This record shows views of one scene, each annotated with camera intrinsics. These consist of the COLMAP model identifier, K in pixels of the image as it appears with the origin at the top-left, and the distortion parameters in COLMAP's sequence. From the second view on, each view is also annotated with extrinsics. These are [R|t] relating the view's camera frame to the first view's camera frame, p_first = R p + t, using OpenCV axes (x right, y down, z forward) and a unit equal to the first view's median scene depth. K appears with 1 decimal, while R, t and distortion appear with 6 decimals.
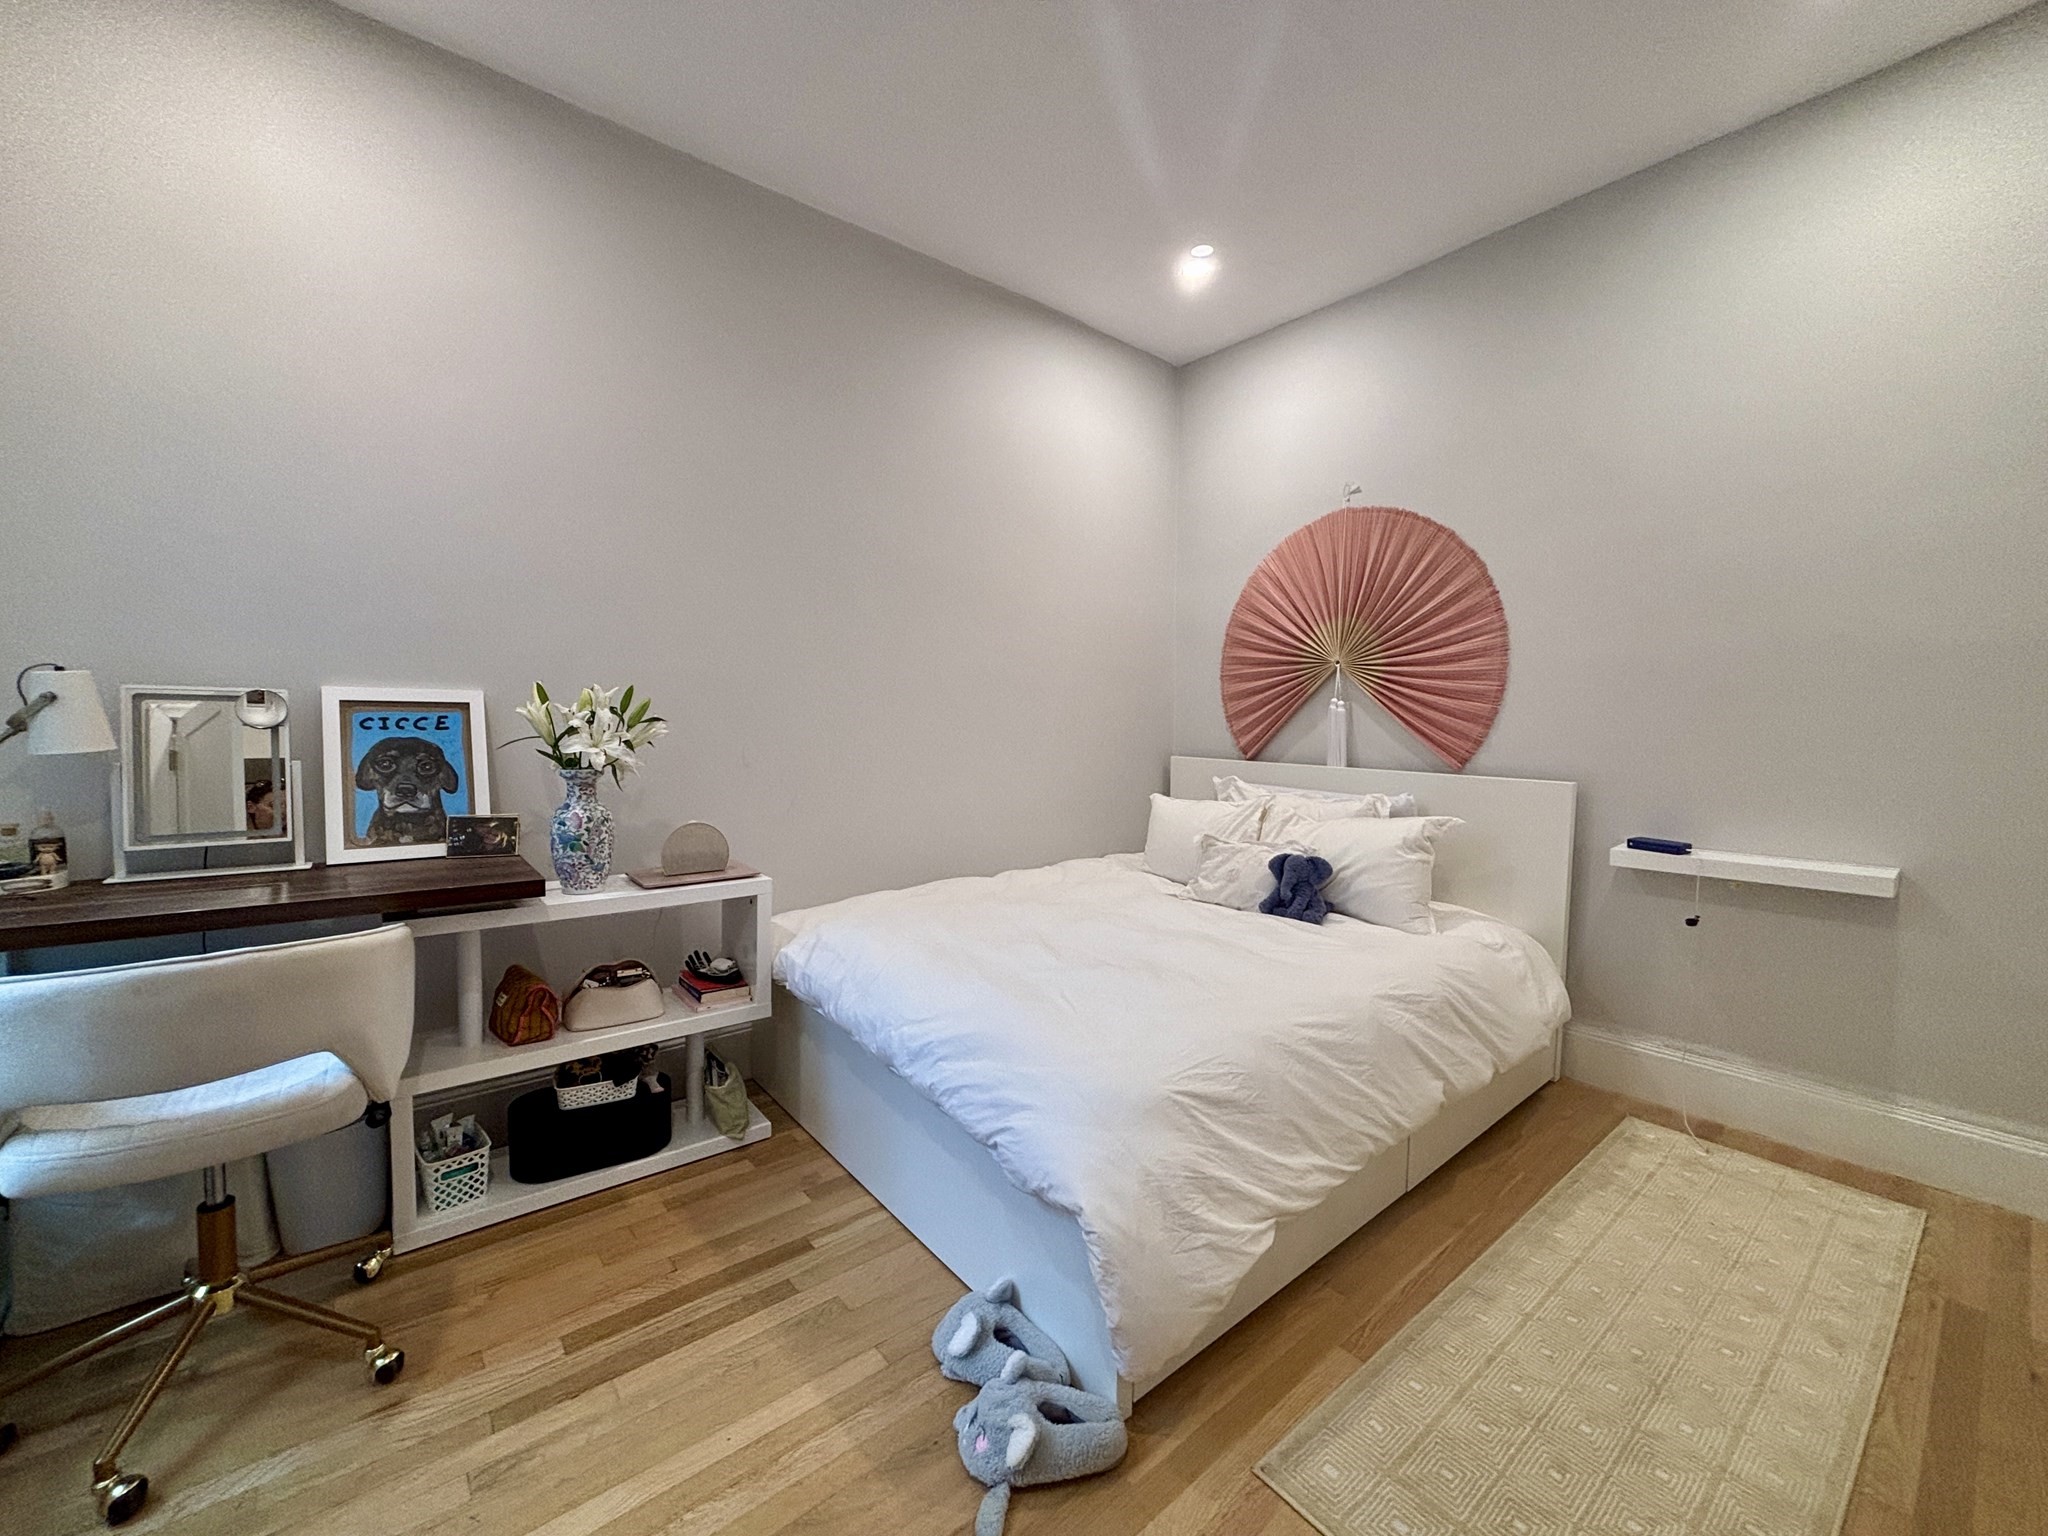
lens RADIAL K [[826.3, 0, 1027.8], [0, 826.3, 771.4], [0, 0, 1]] dist [-0.001396, 0.000411]
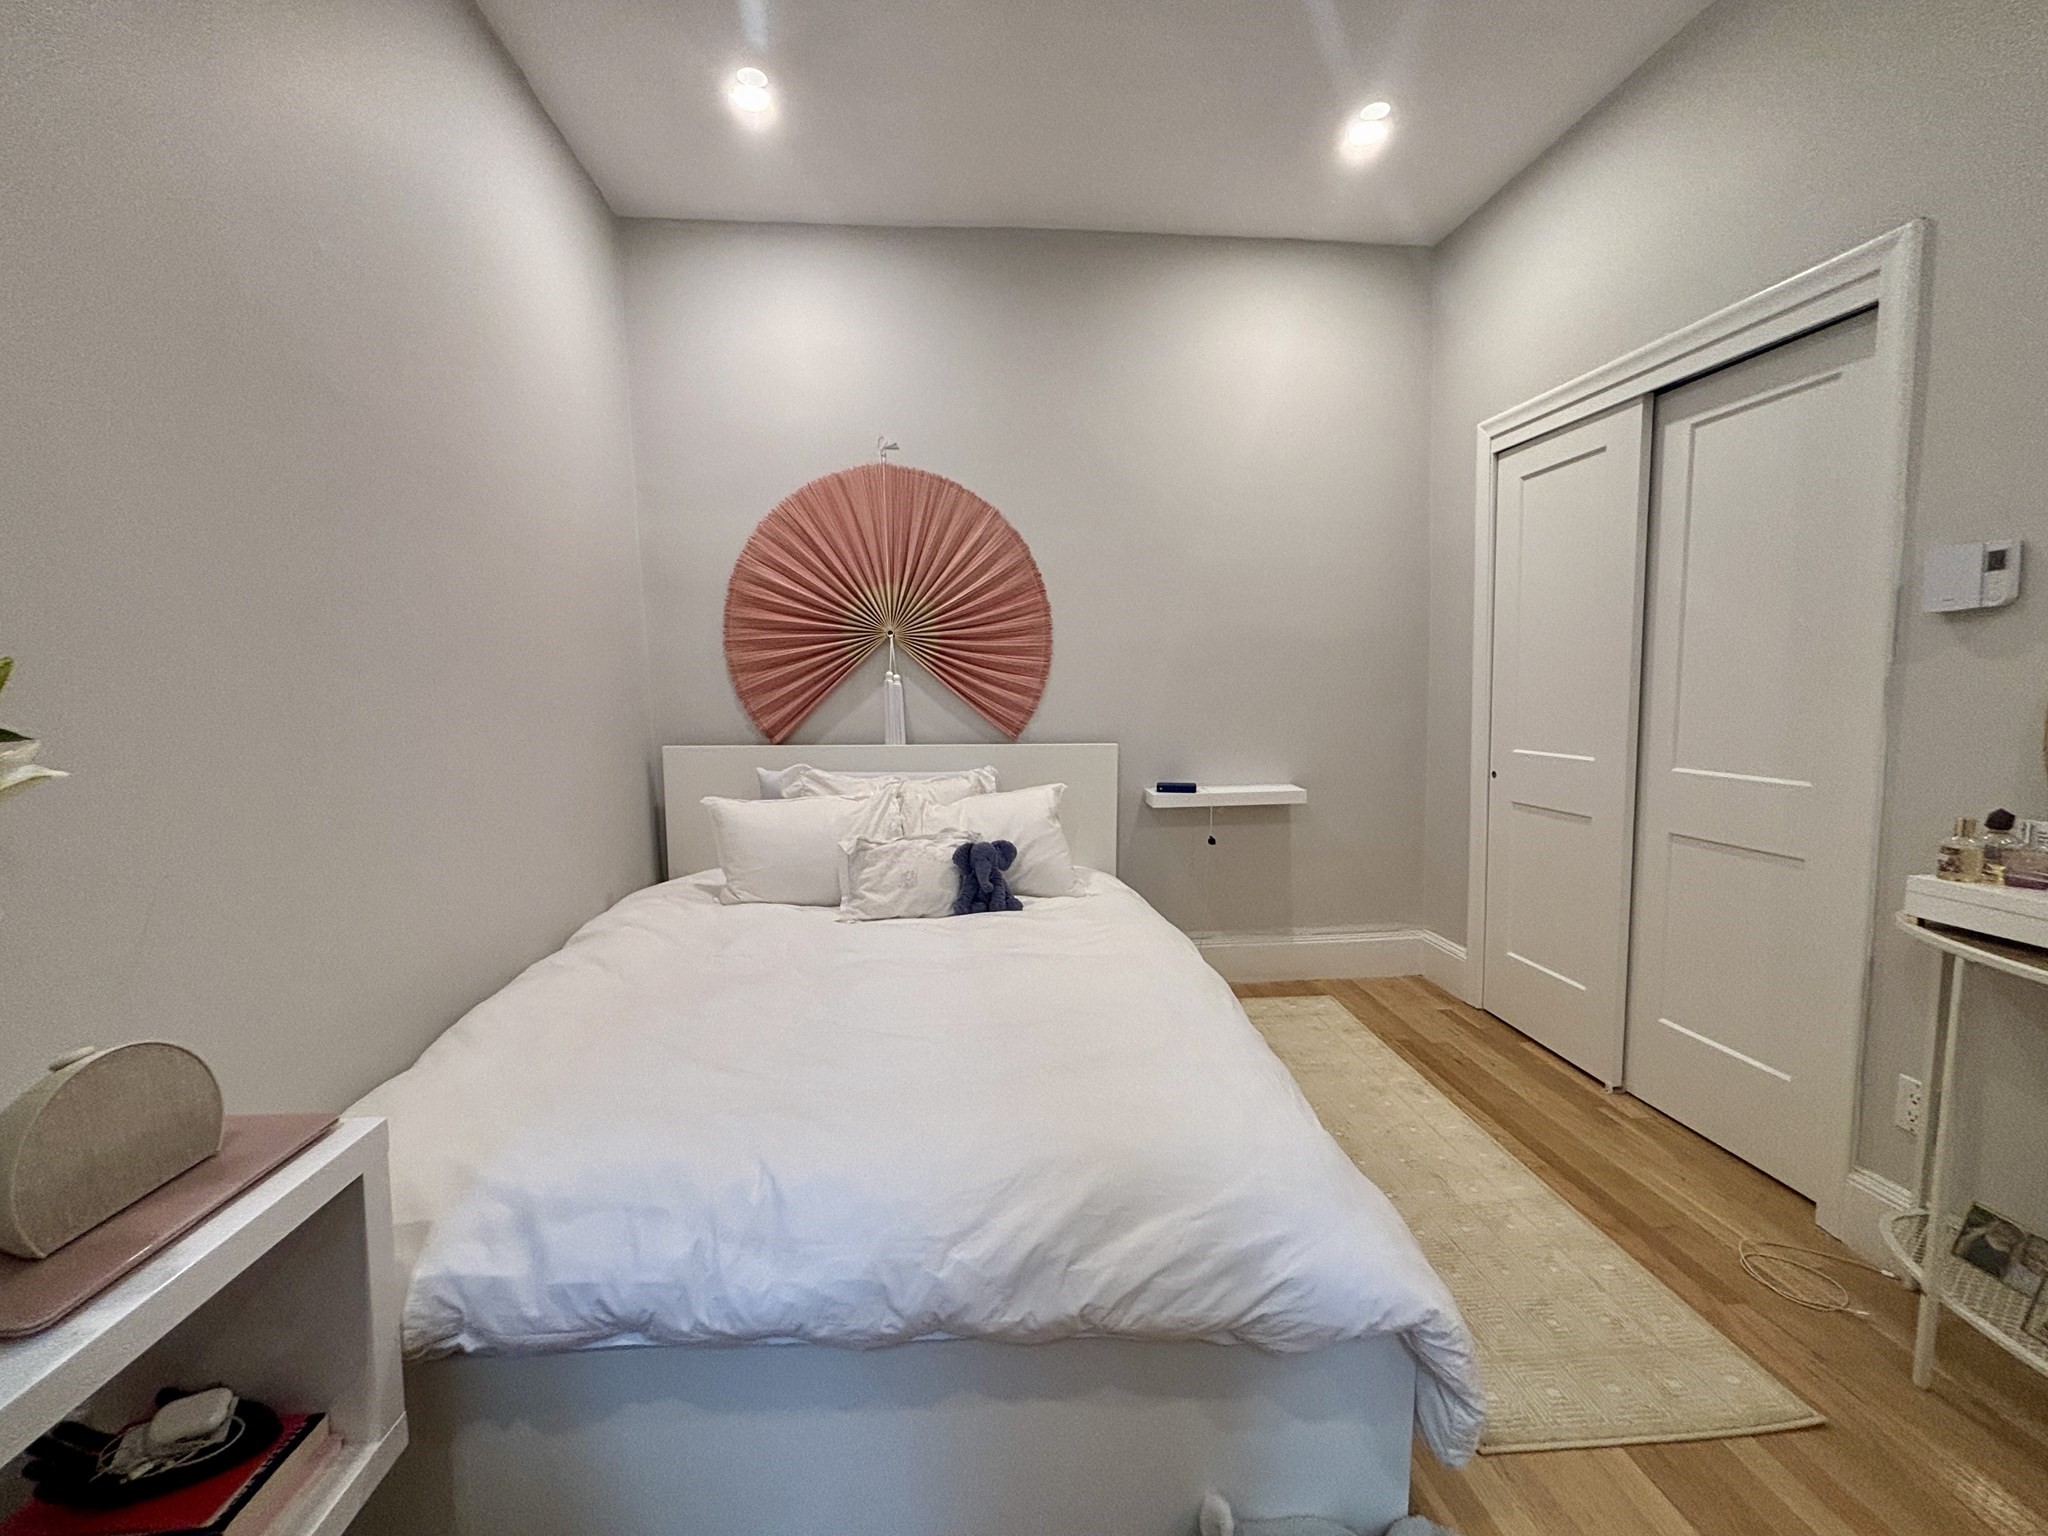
lens RADIAL K [[821.9, 0, 1024.0], [0, 821.9, 768.0], [0, 0, 1]] dist [0.029980, -0.022222]
pose [[0.549324, -0.093808, 0.830327, -0.368149], [0.065955, 0.995446, 0.068829, -0.038608], [-0.833002, 0.016955, 0.553010, 0.414880]]
